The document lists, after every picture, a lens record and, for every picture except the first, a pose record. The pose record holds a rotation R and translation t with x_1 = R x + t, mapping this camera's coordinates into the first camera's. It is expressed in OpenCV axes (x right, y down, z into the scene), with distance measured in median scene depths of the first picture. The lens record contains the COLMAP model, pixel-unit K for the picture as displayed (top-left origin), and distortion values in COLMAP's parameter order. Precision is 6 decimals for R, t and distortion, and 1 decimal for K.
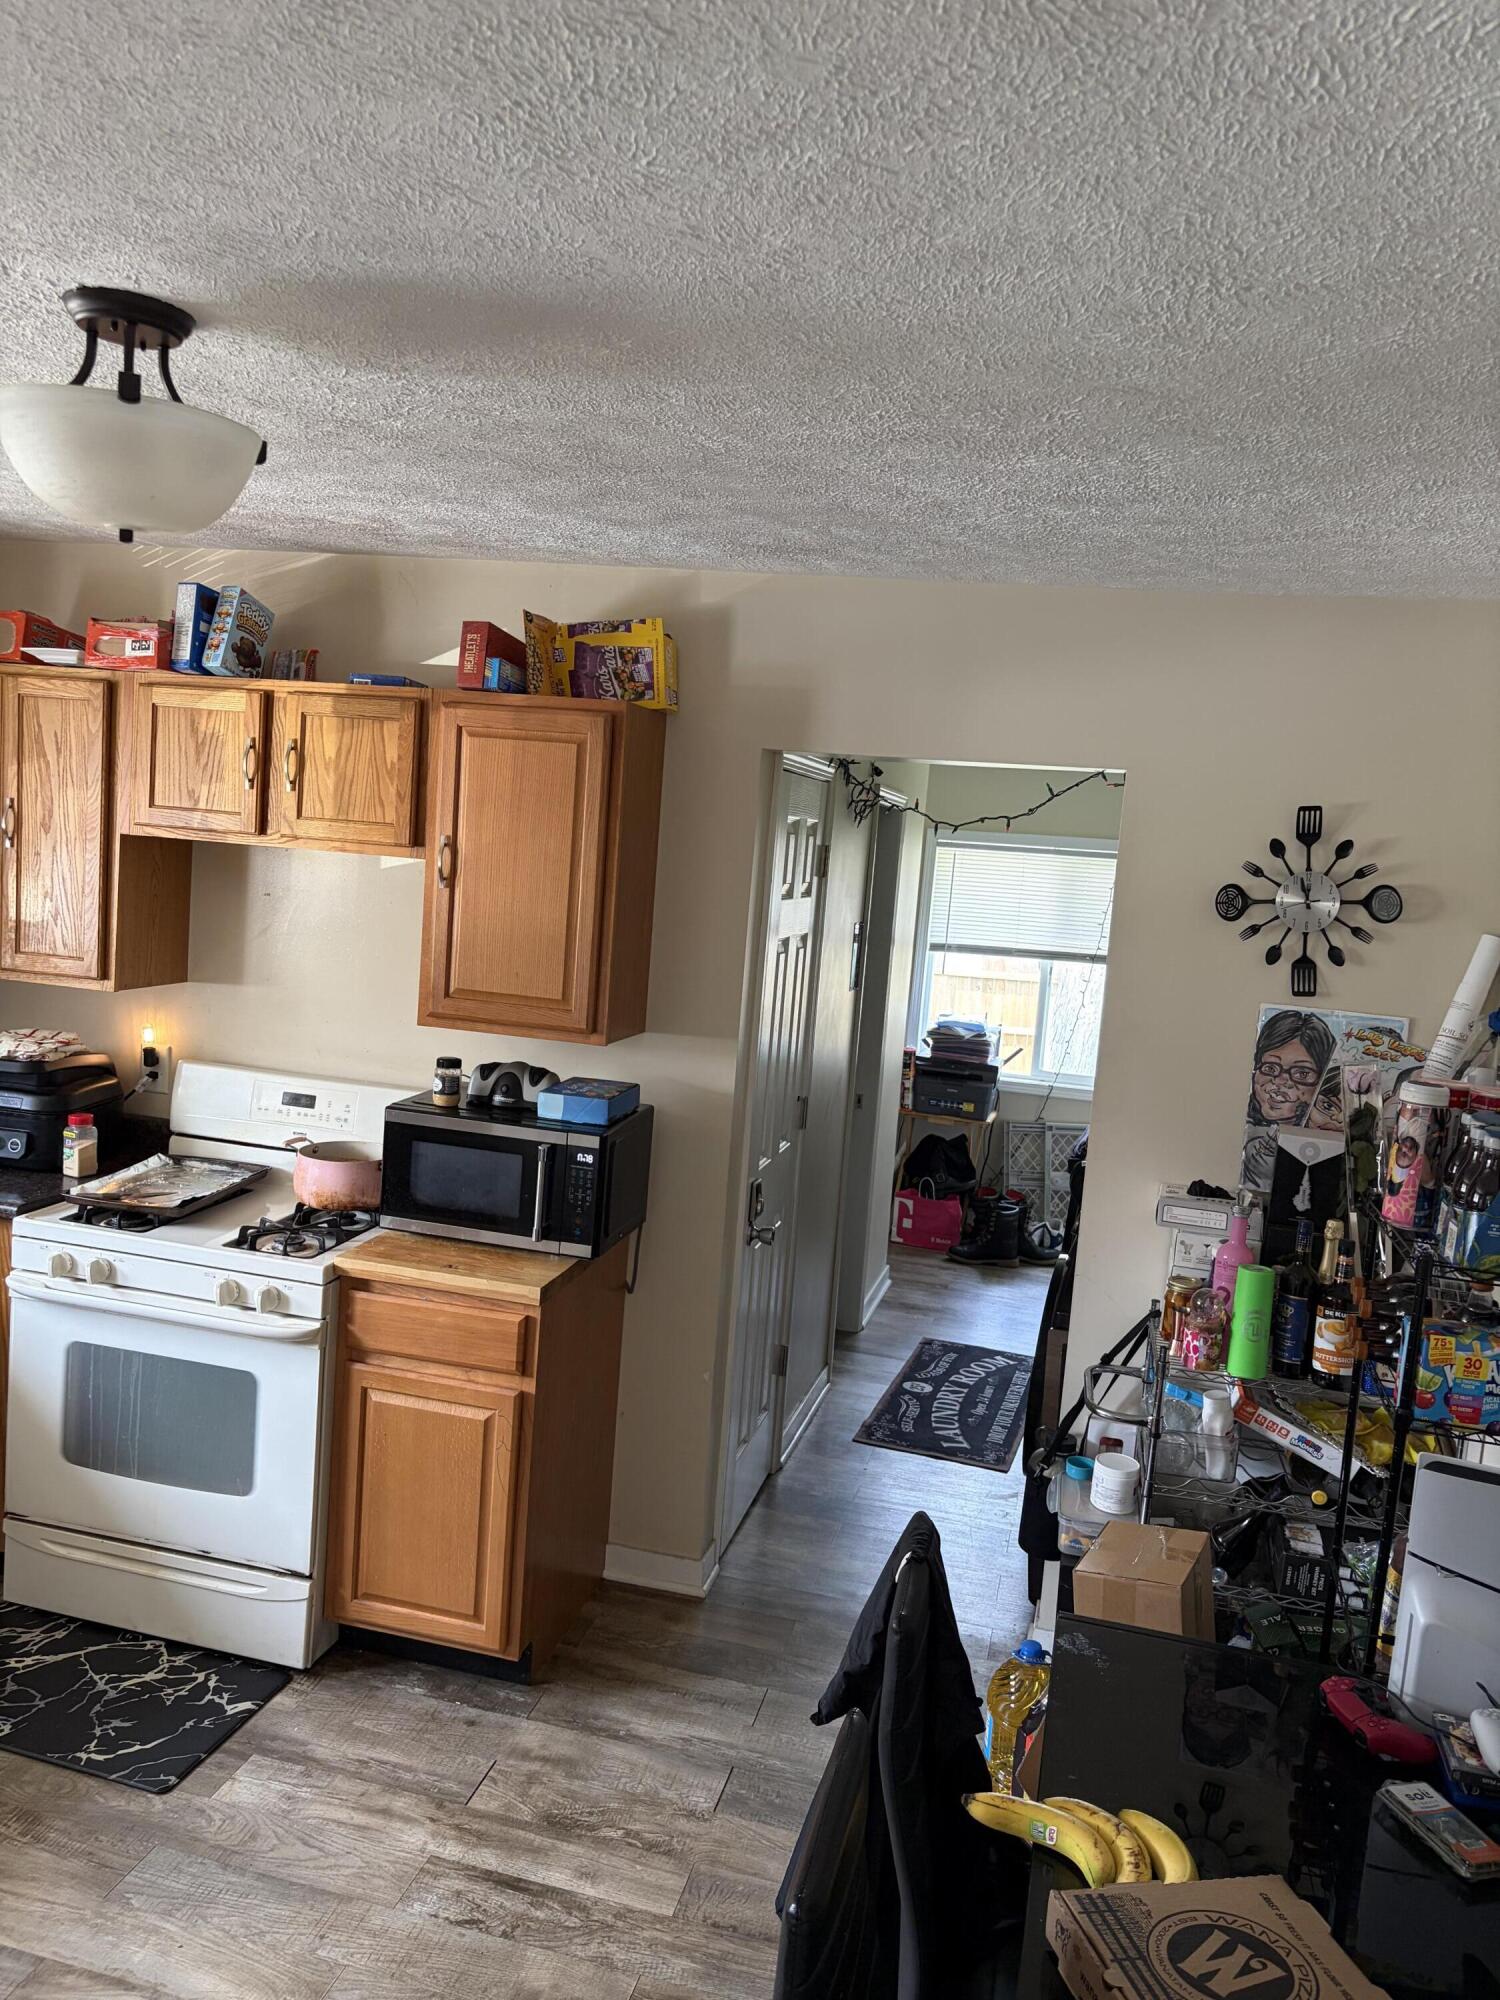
lens RADIAL K [[1520.1, 0, 752.2], [0, 1520.1, 1006.4], [0, 0, 1]] dist [0.040708, -0.045766]
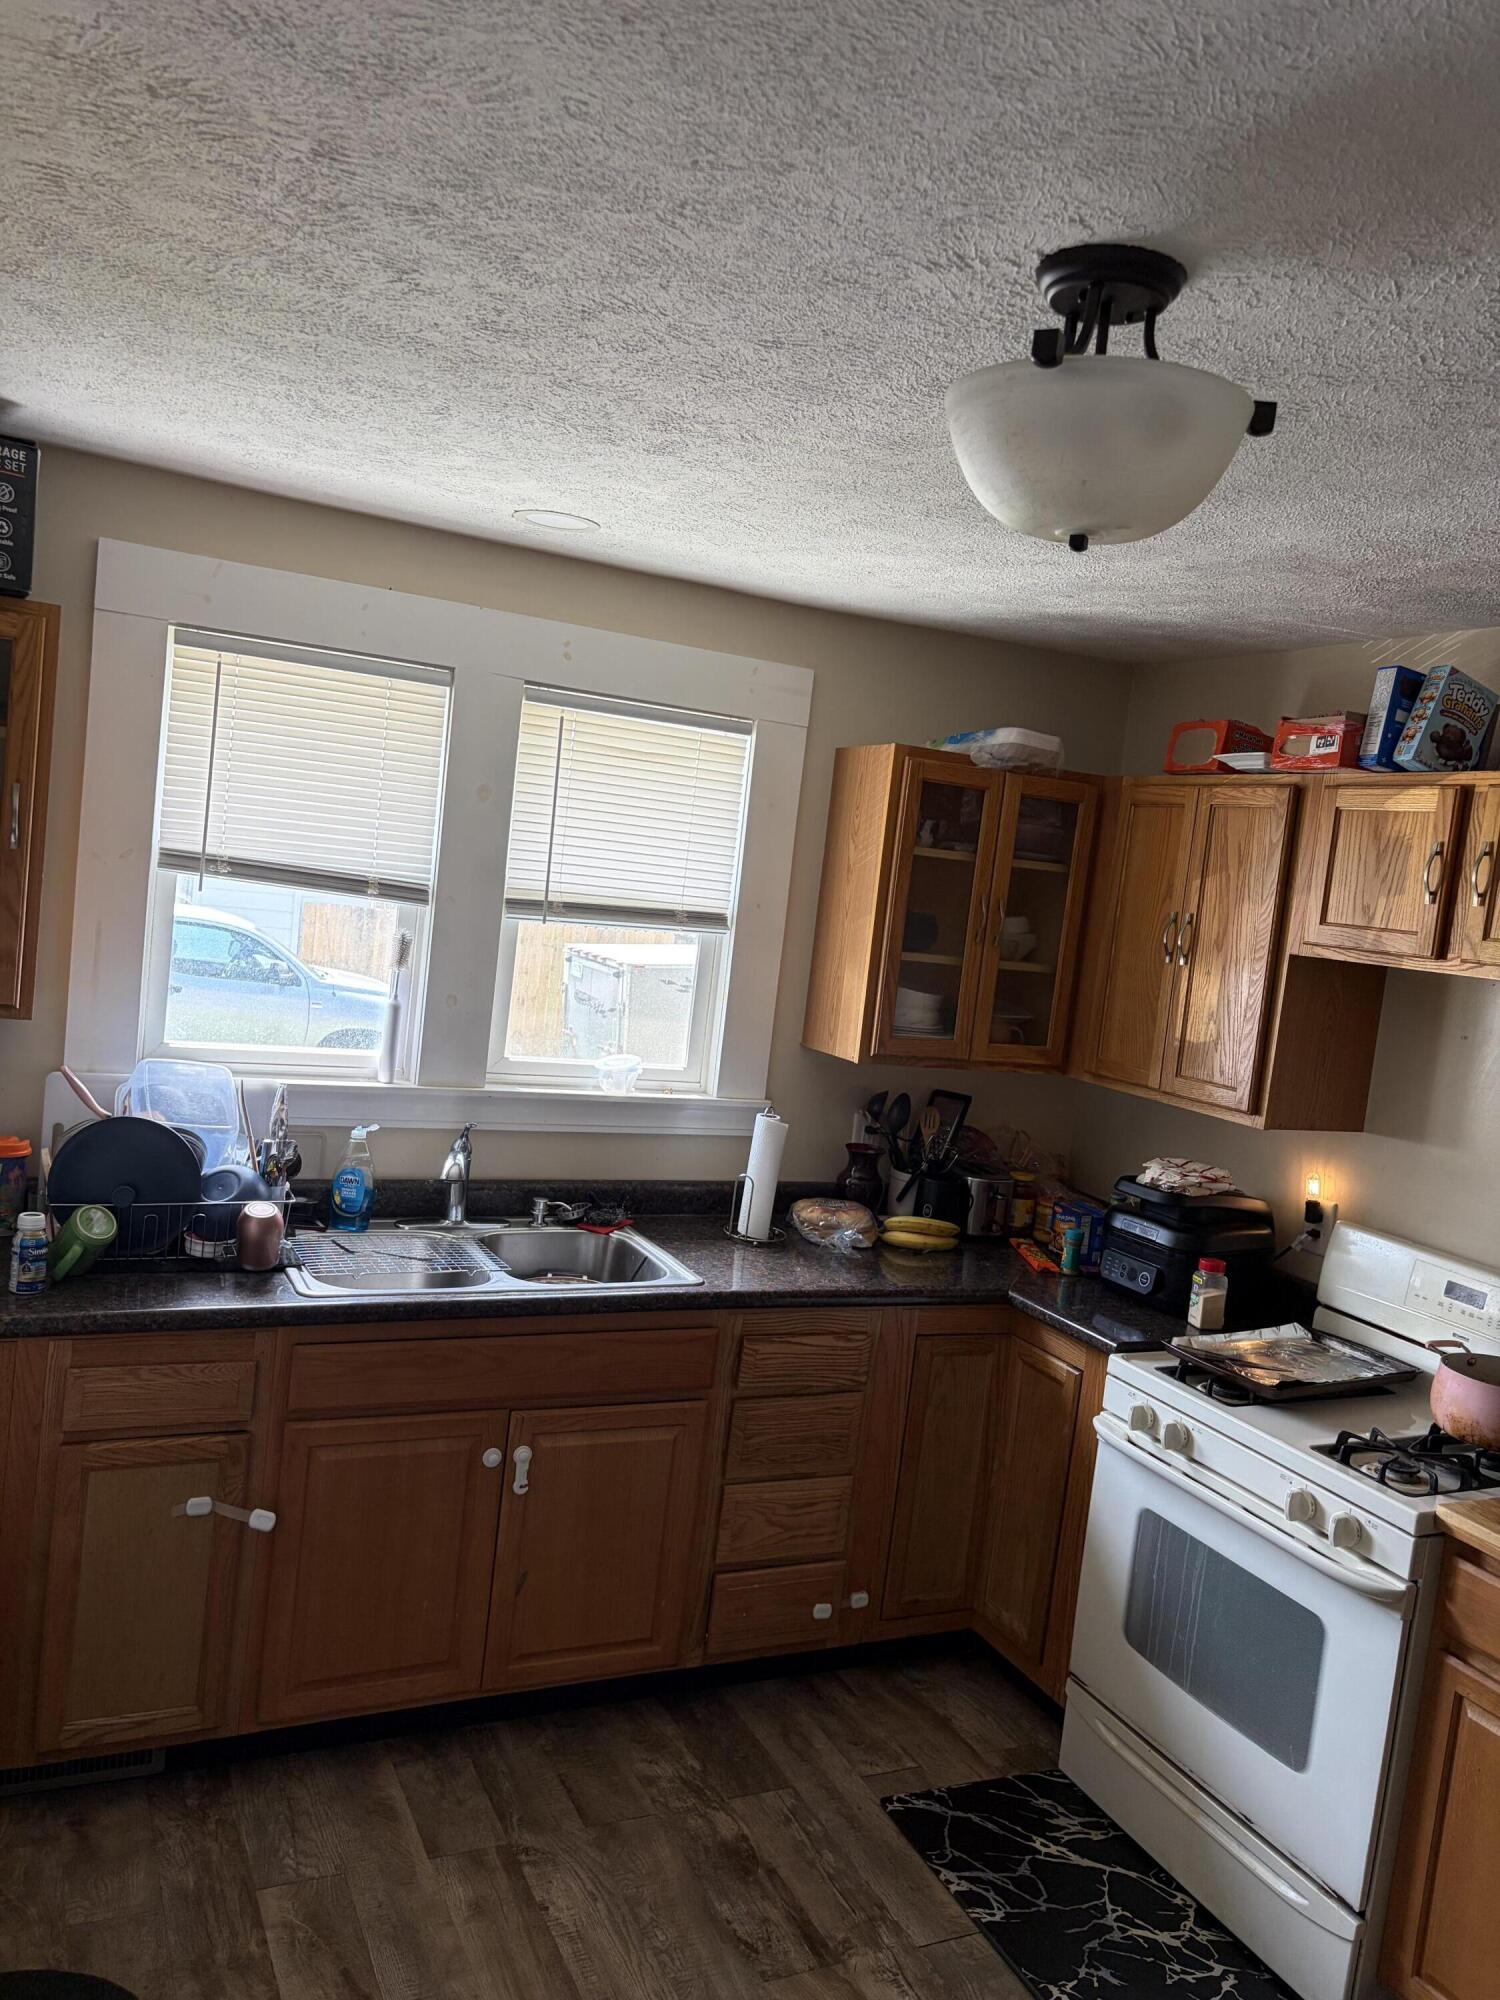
lens RADIAL K [[1520.1, 0, 744.5], [0, 1520.1, 1002.5], [0, 0, 1]] dist [0.040708, -0.045766]
pose [[0.643301, 0.057950, -0.763417, 0.071594], [-0.143595, 0.988569, -0.045961, 0.001719], [0.752027, 0.139189, 0.644268, 0.213724]]
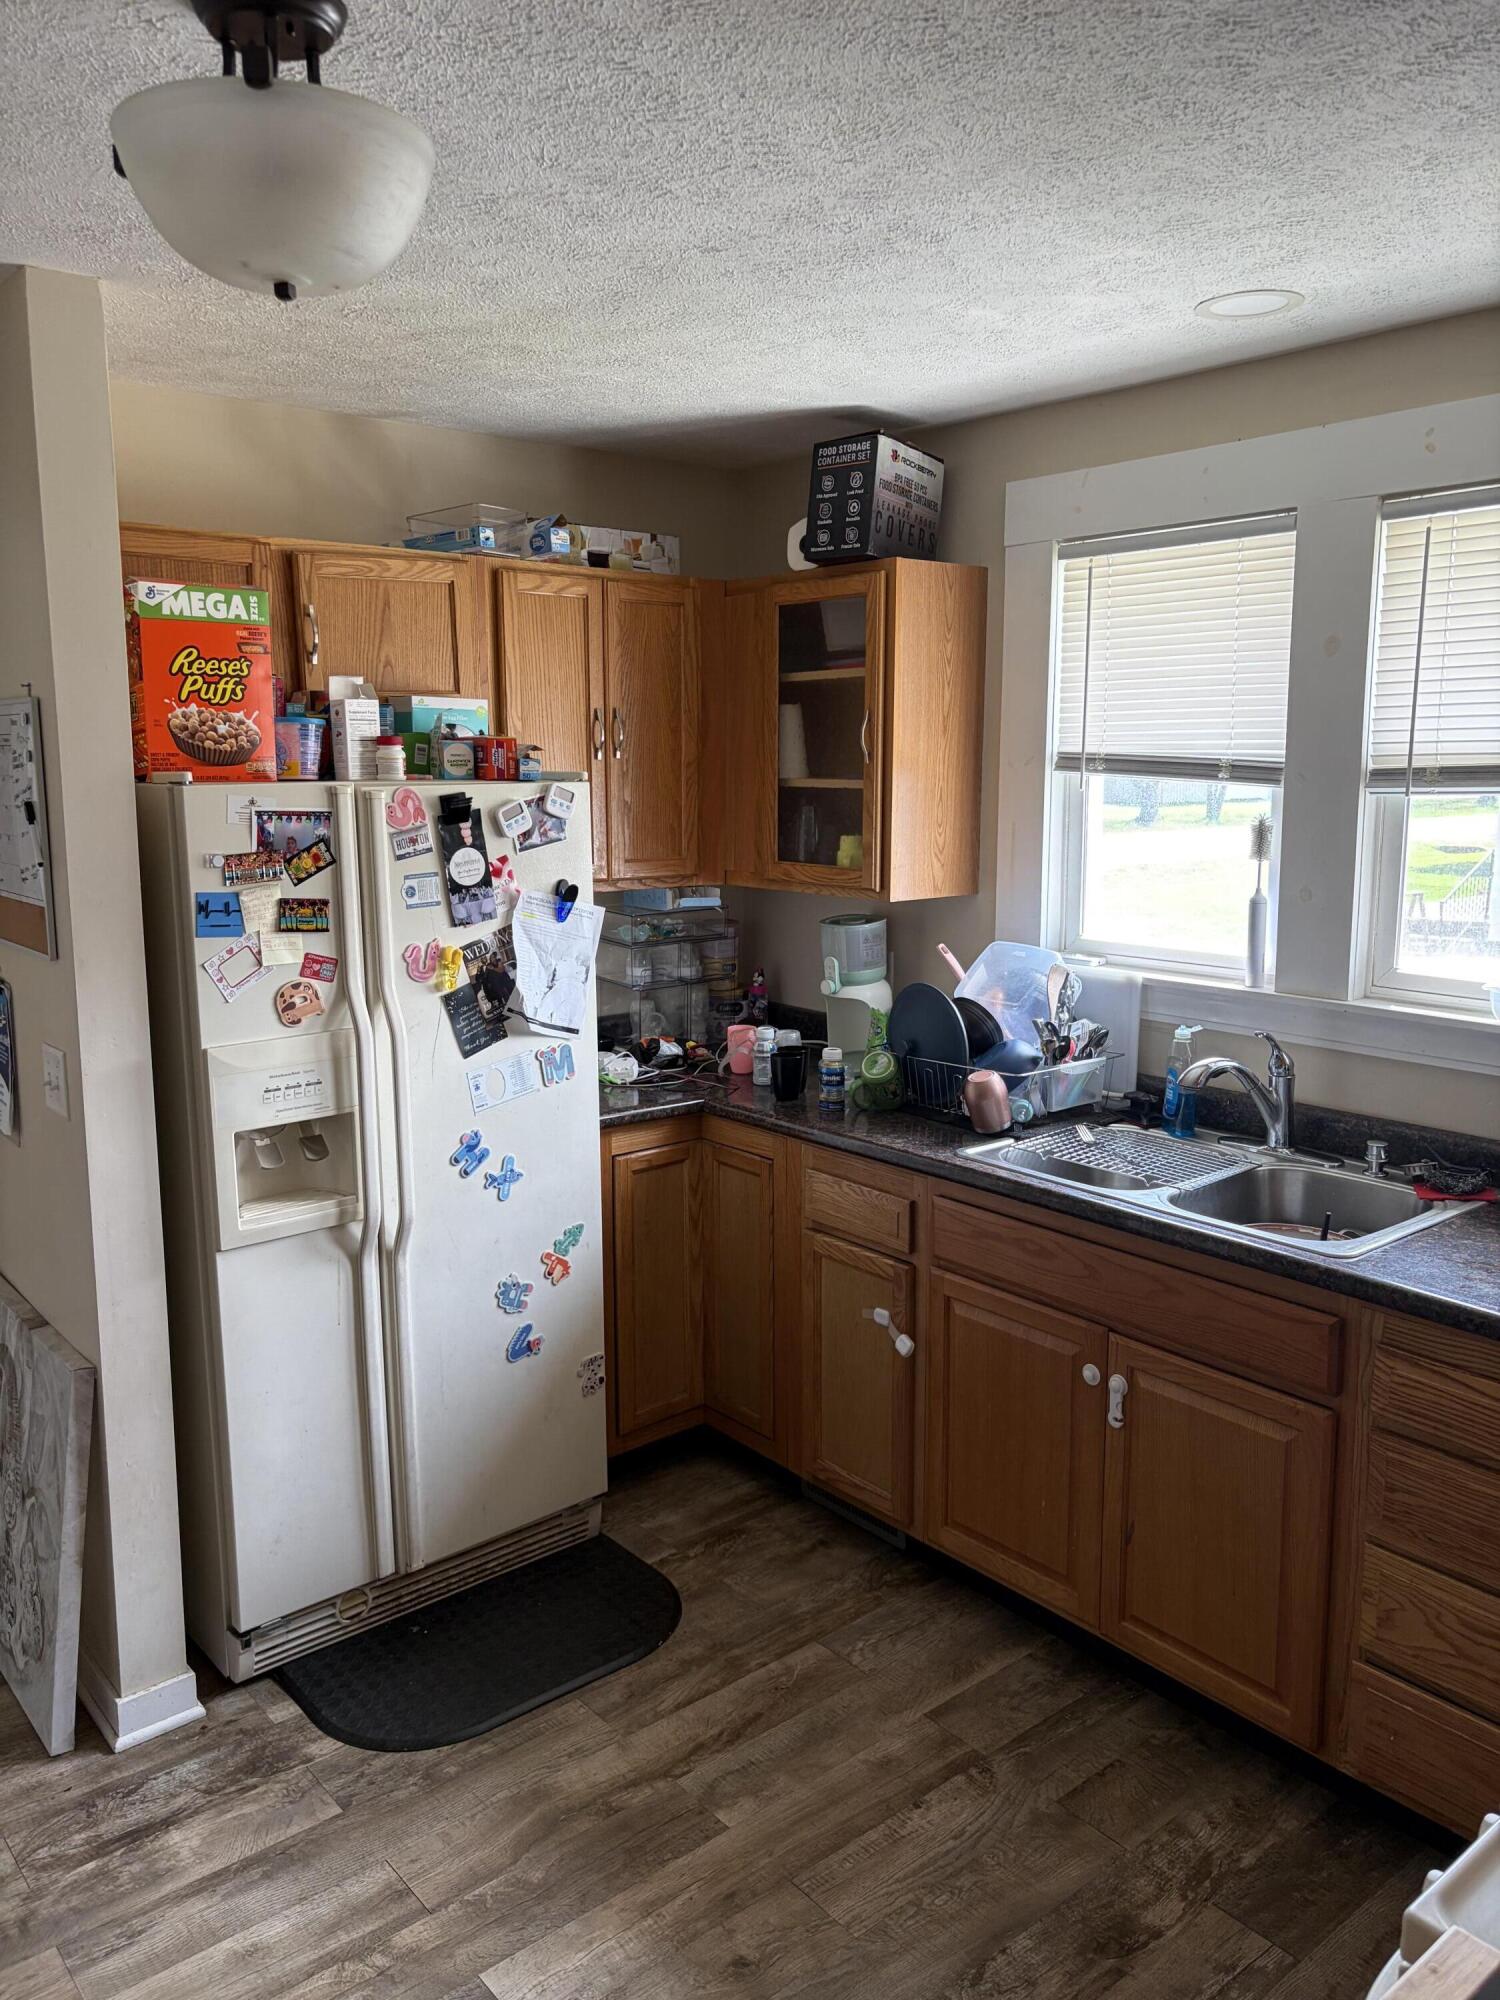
lens RADIAL K [[1520.1, 0, 744.9], [0, 1520.1, 994.1], [0, 0, 1]] dist [0.040708, -0.045766]
pose [[-0.596615, 0.048565, -0.801057, 0.067053], [-0.132310, 0.978556, 0.157869, -0.060975], [0.791546, 0.200175, -0.577395, 1.019068]]
